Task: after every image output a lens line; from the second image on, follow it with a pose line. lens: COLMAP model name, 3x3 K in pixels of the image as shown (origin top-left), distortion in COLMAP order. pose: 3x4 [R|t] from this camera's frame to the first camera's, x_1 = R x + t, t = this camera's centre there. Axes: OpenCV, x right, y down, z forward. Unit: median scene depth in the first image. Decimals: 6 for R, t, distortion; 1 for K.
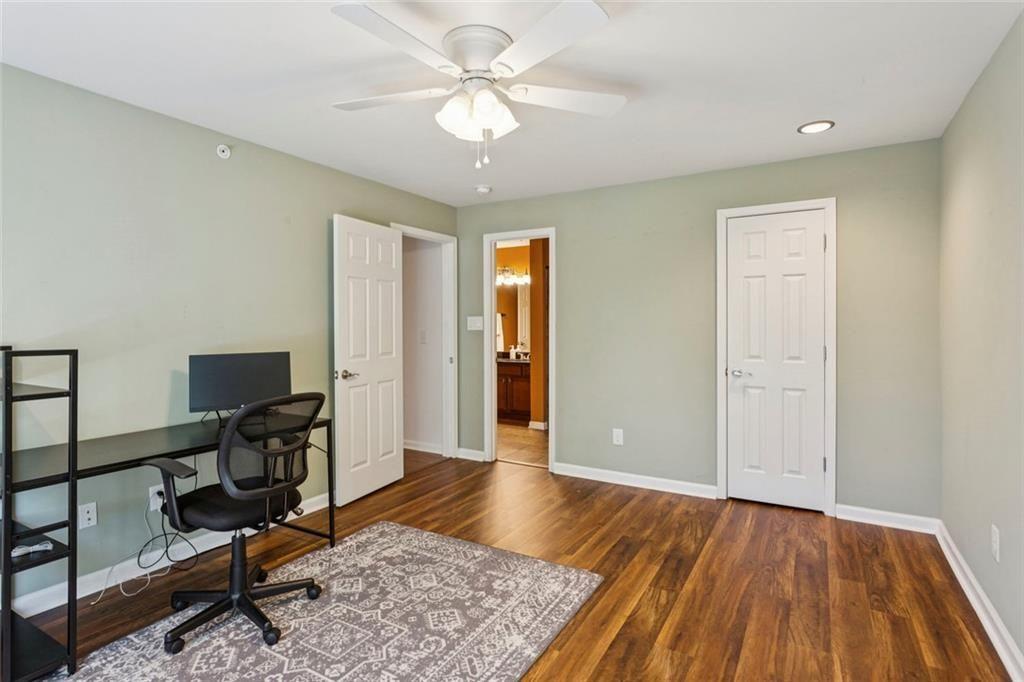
lens RADIAL K [[517.0, 0, 518.2], [0, 517.0, 340.1], [0, 0, 1]] dist [-0.001606, 0.000682]
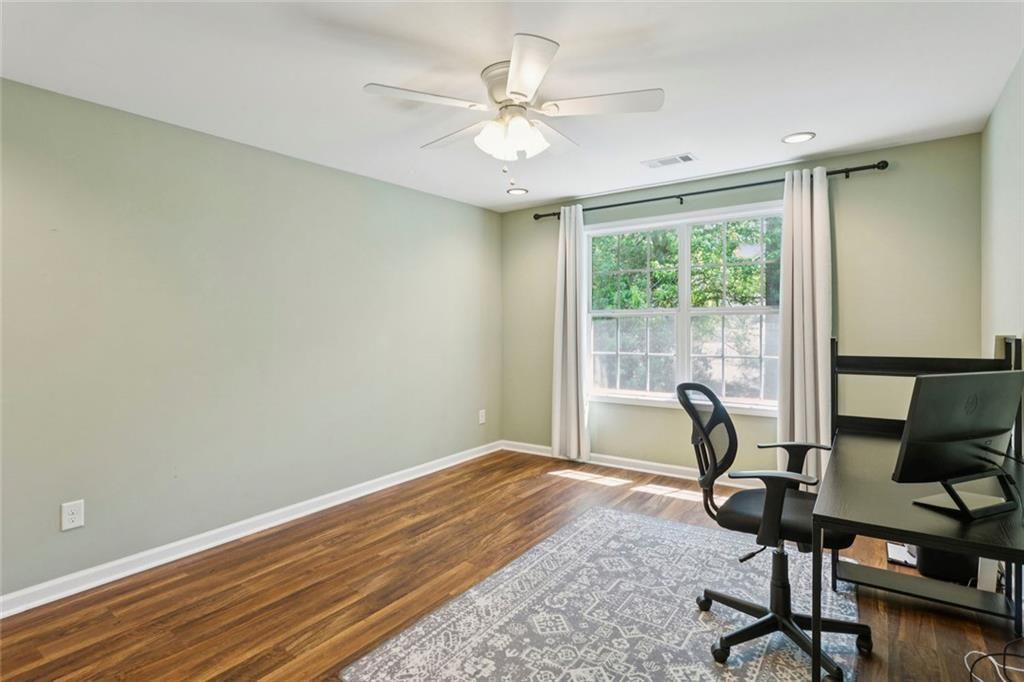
lens RADIAL K [[517.0, 0, 518.2], [0, 517.0, 340.1], [0, 0, 1]] dist [-0.001606, 0.000682]
pose [[-0.995828, 0.011469, 0.090528, -0.174778], [0.017267, 0.997831, 0.063524, -0.051706], [-0.089603, 0.064822, -0.993866, 1.911341]]
